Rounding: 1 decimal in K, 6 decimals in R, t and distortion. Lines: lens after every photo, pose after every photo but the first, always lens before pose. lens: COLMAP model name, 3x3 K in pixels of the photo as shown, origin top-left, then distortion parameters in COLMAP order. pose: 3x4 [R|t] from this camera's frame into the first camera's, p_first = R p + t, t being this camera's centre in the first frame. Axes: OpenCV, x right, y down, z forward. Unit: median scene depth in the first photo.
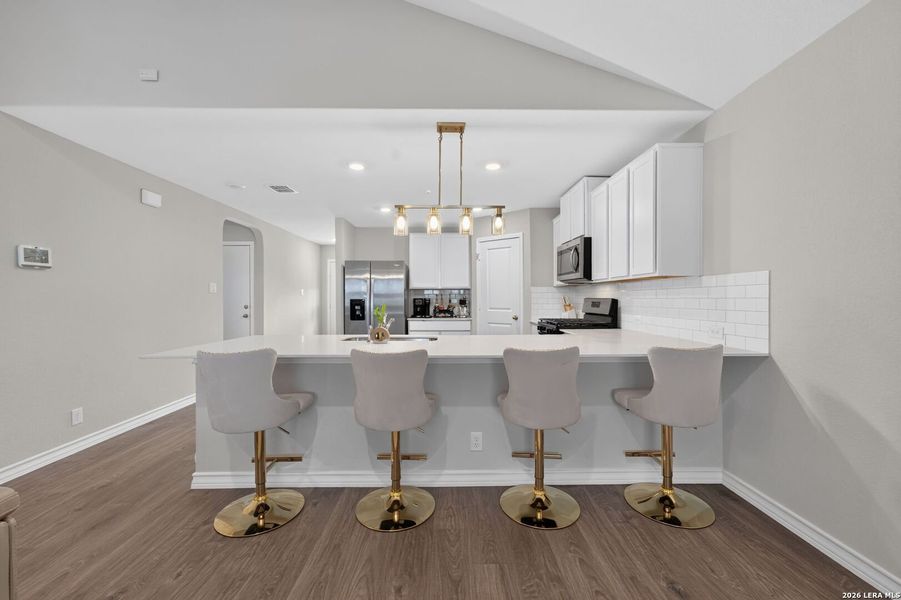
lens RADIAL K [[365.1, 0, 451.9], [0, 365.1, 298.9], [0, 0, 1]] dist [-0.030621, 0.023479]
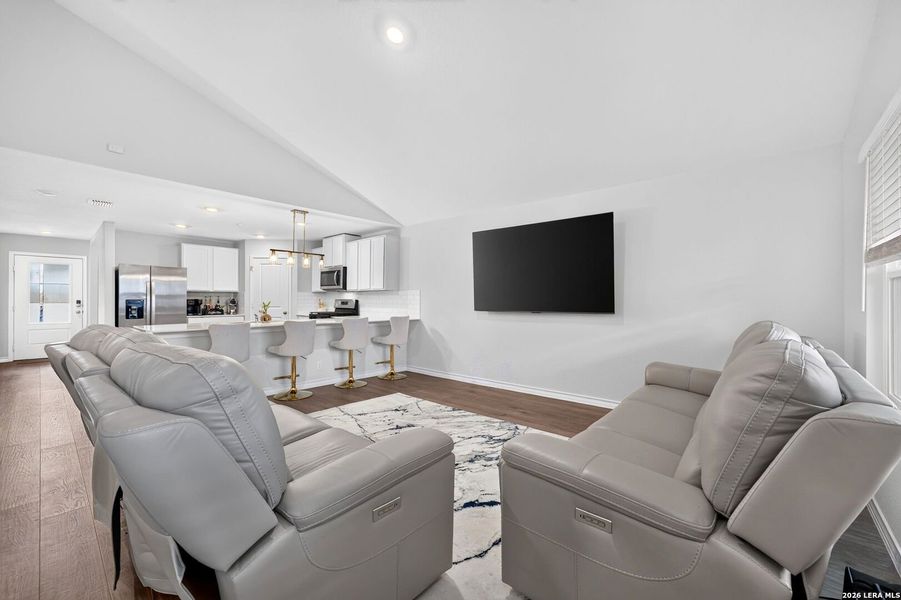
lens RADIAL K [[365.1, 0, 451.9], [0, 365.1, 298.9], [0, 0, 1]] dist [-0.030621, 0.023479]
pose [[0.677424, 0.004052, 0.735581, -0.445823], [-0.000762, 0.999988, -0.004807, 0.002461], [-0.735592, 0.002695, 0.677419, -0.471379]]
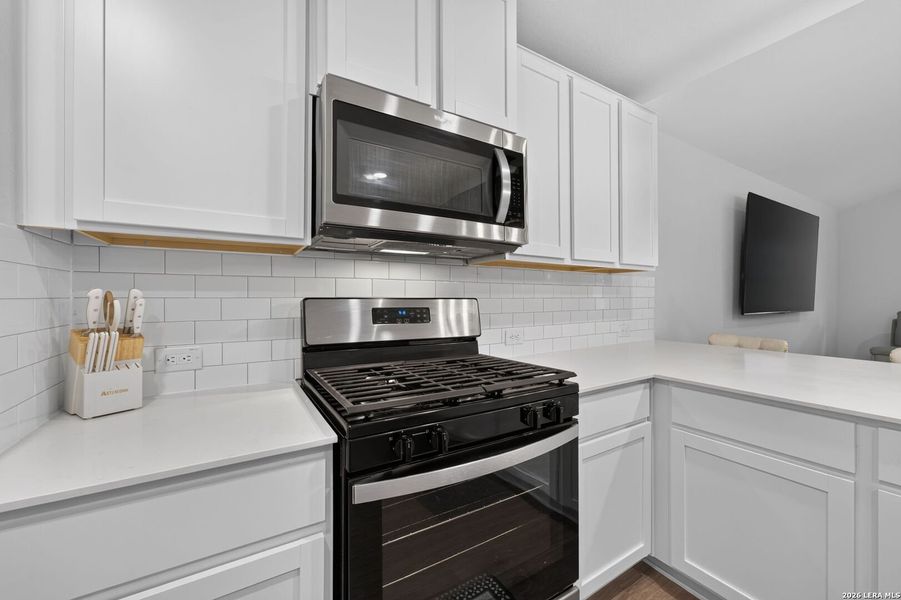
lens RADIAL K [[365.1, 0, 451.9], [0, 365.1, 298.9], [0, 0, 1]] dist [-0.030621, 0.023479]
pose [[-0.507124, -0.001536, 0.861872, 0.050498], [0.001686, 0.999995, 0.002774, -0.001571], [-0.861872, 0.002860, -0.507118, 0.906827]]
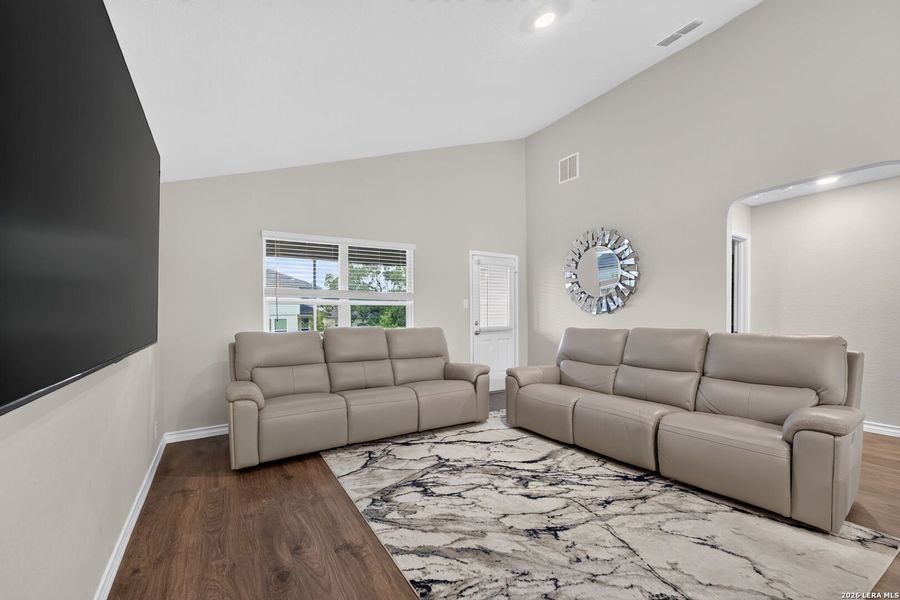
lens RADIAL K [[369.3, 0, 448.7], [0, 369.3, 309.1], [0, 0, 1]] dist [-0.028630, 0.013953]
pose [[-0.856983, 0.001576, -0.515342, 0.269279], [0.007227, 0.999934, -0.008961, -0.002255], [0.515294, -0.011404, -0.856938, 0.325491]]
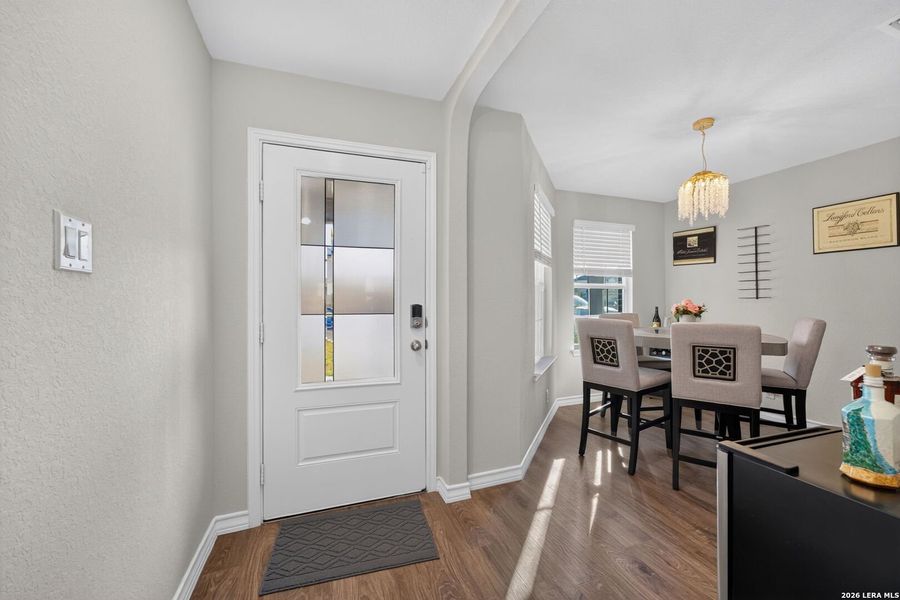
lens RADIAL K [[364.7, 0, 451.4], [0, 364.7, 298.9], [0, 0, 1]] dist [-0.030621, 0.023479]
pose [[0.946999, -0.000163, 0.321236, -0.487944], [0.001331, 0.999993, -0.003417, -0.003939], [-0.321233, 0.003664, 0.946993, 1.231065]]
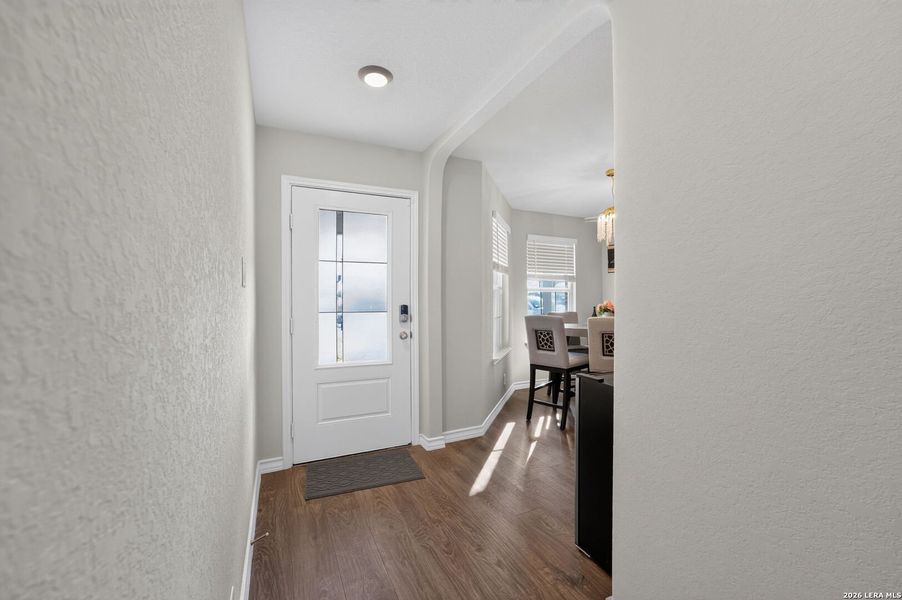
lens RADIAL K [[370.1, 0, 449.7], [0, 370.1, 309.1], [0, 0, 1]] dist [-0.028630, 0.013953]
pose [[0.916135, -0.012334, 0.400680, -0.556383], [0.004929, 0.999798, 0.019505, -0.003419], [-0.400840, -0.015894, 0.916010, 1.088458]]
